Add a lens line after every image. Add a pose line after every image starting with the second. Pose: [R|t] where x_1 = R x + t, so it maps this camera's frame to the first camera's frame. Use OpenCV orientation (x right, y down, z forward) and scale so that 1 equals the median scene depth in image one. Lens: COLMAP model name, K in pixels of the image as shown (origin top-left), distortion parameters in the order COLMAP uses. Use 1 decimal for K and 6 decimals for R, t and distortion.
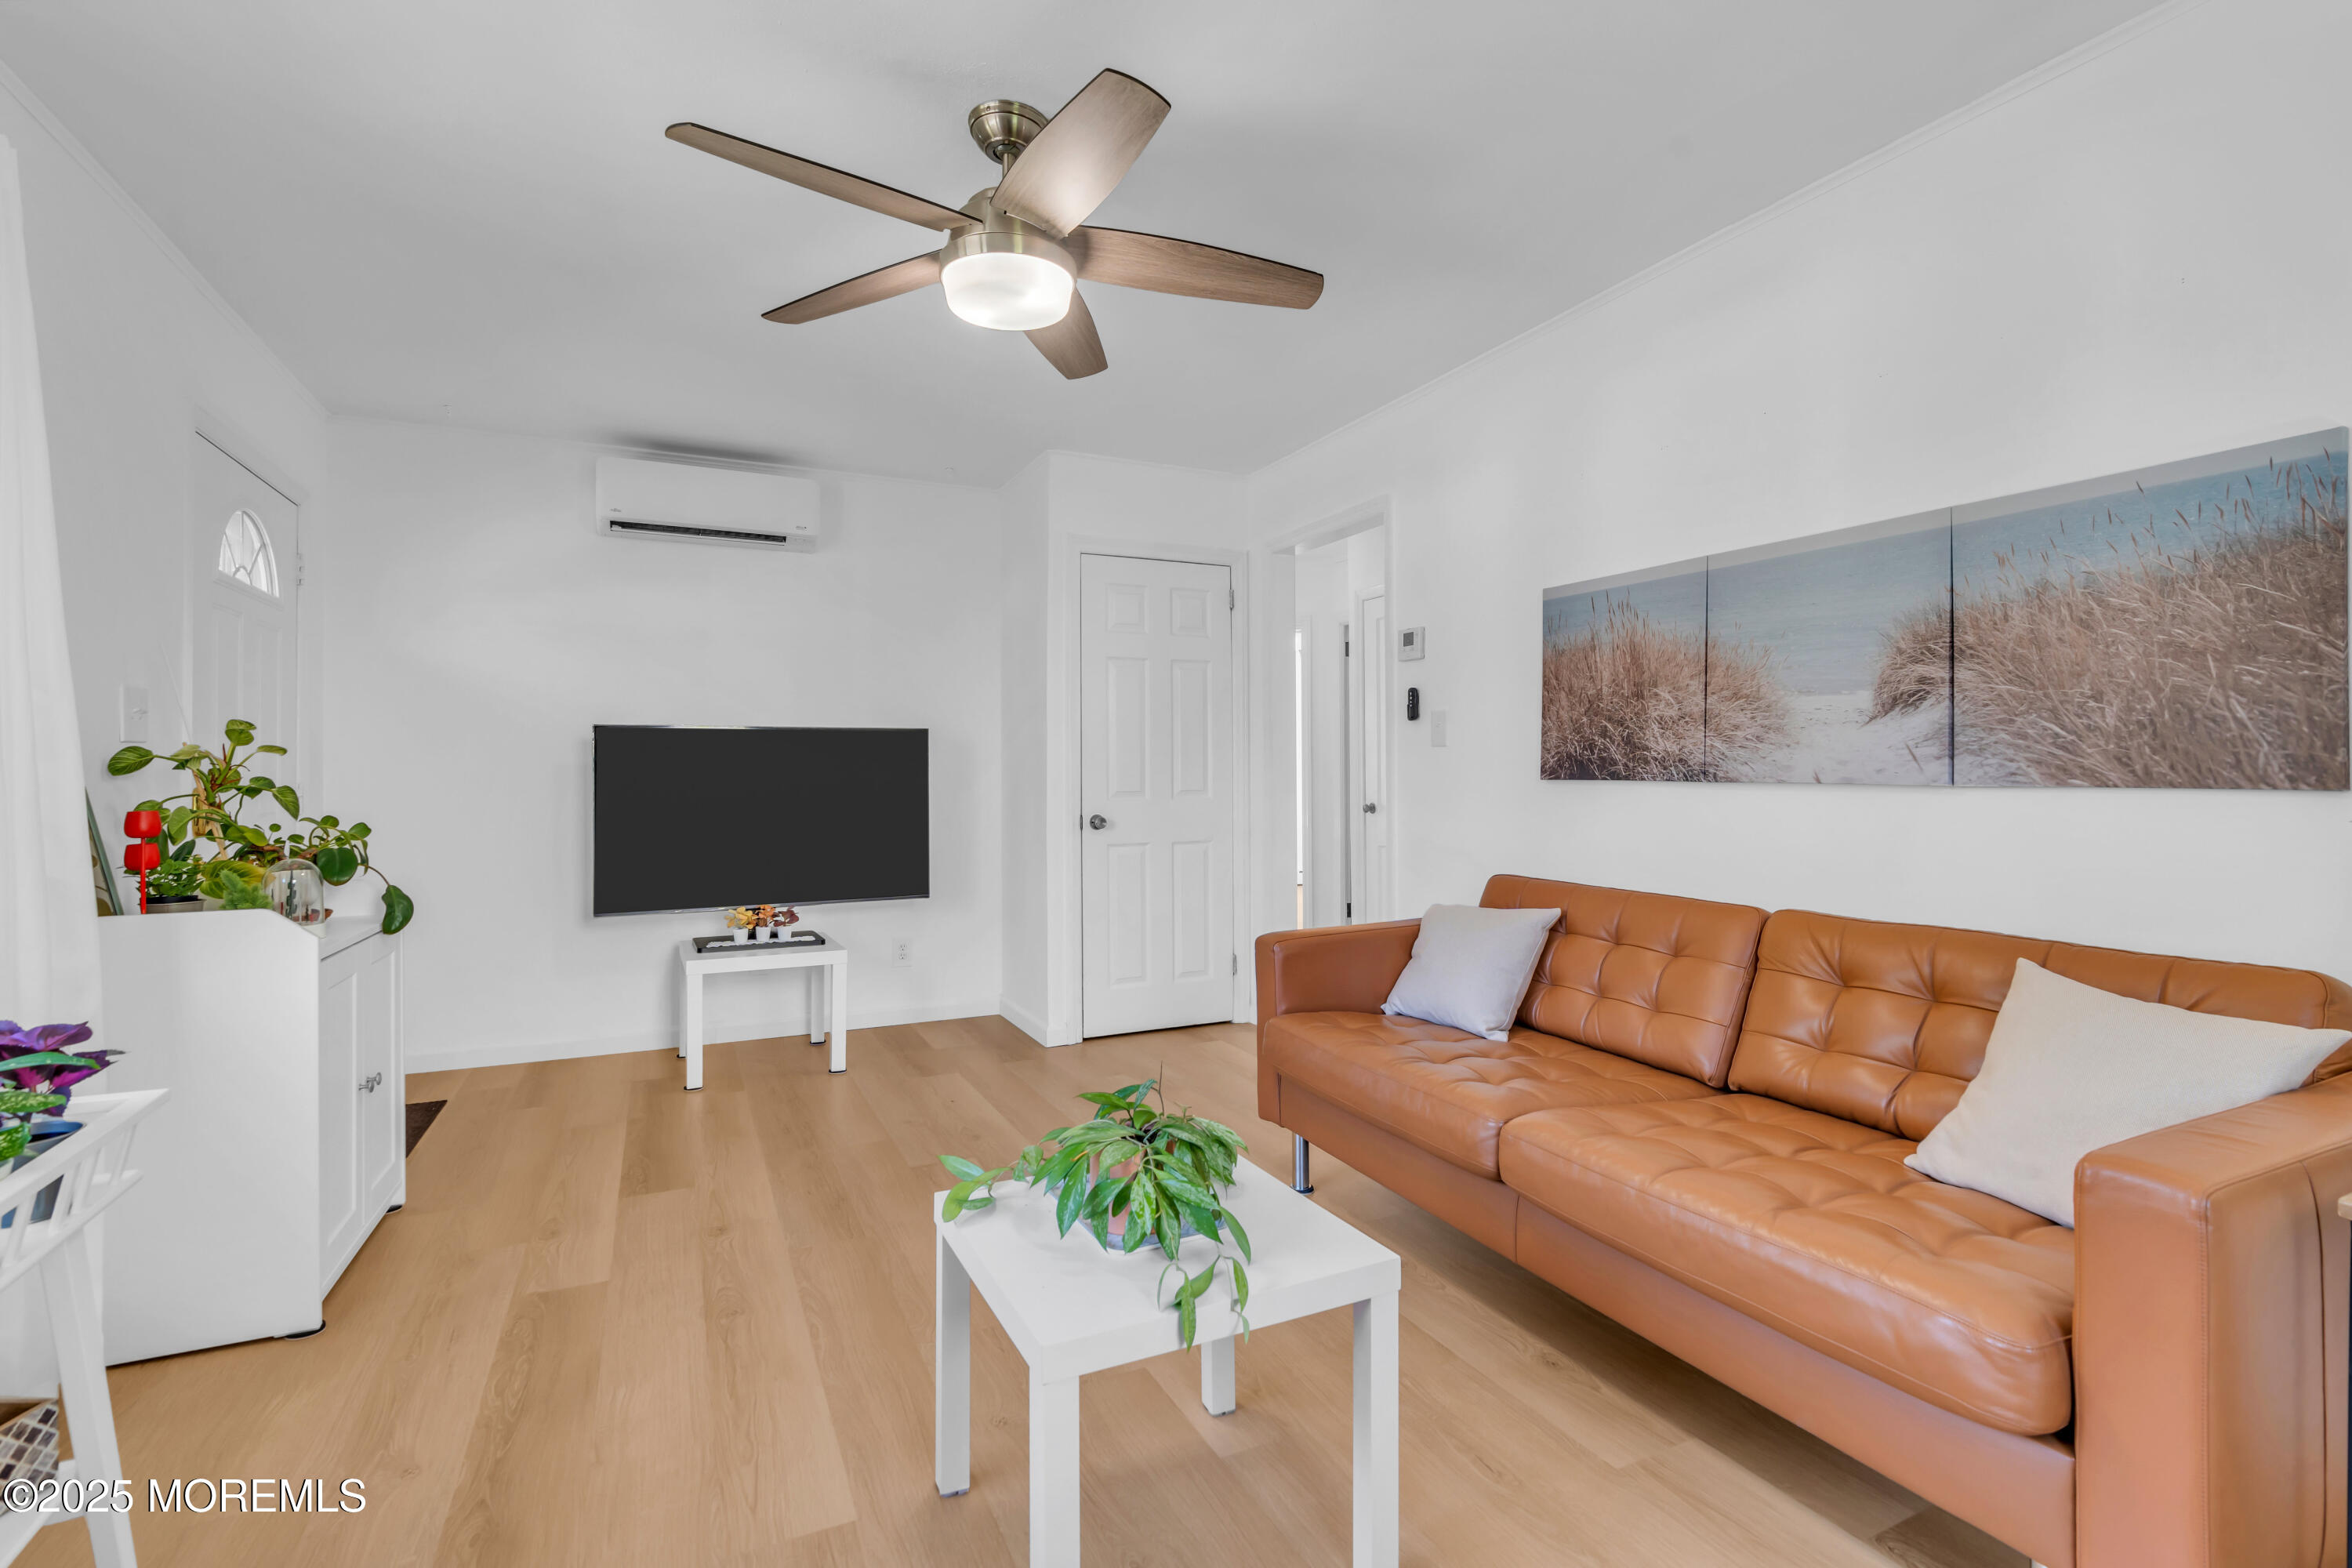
lens RADIAL K [[1068.8, 0, 1181.7], [0, 1068.8, 766.8], [0, 0, 1]] dist [-0.002145, 0.000071]
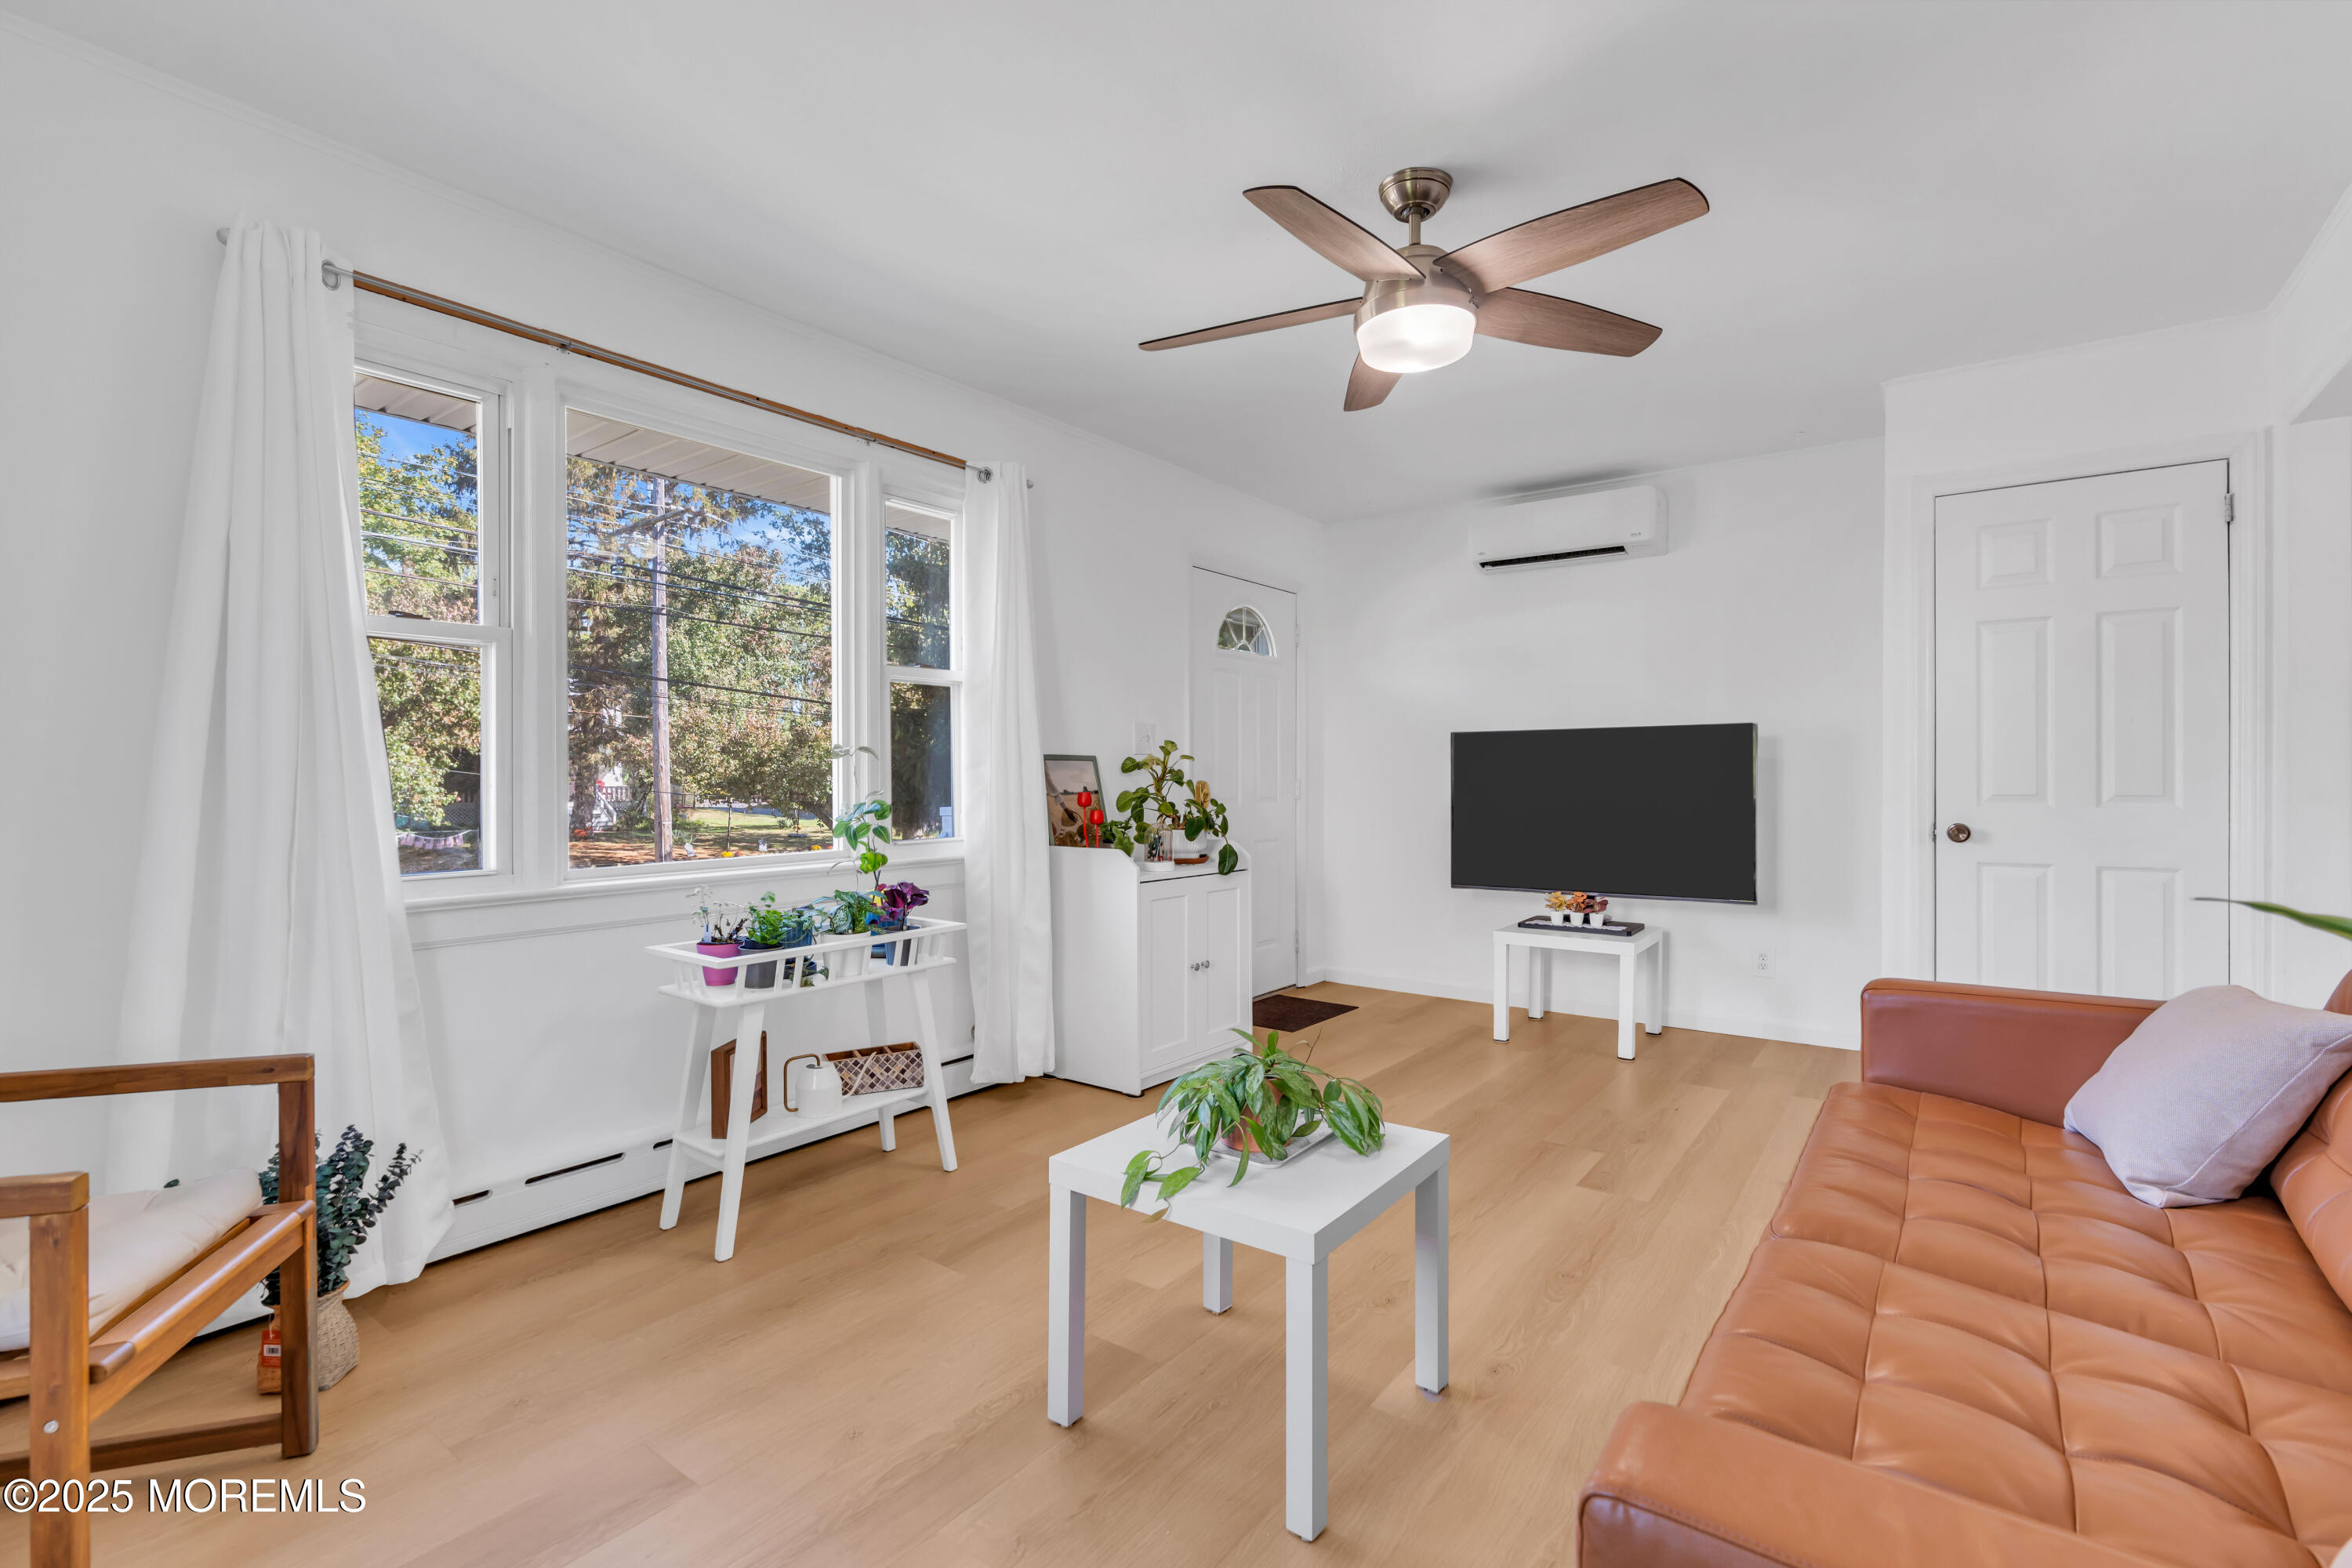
lens RADIAL K [[1056.9, 0, 1189.7], [0, 1056.9, 777.3], [0, 0, 1]] dist [-0.000205, 0.000094]
pose [[0.464384, 0.004832, -0.885621, 0.477593], [0.006790, 0.999936, 0.009016, -0.000285], [0.885608, -0.010200, 0.464321, 0.187427]]
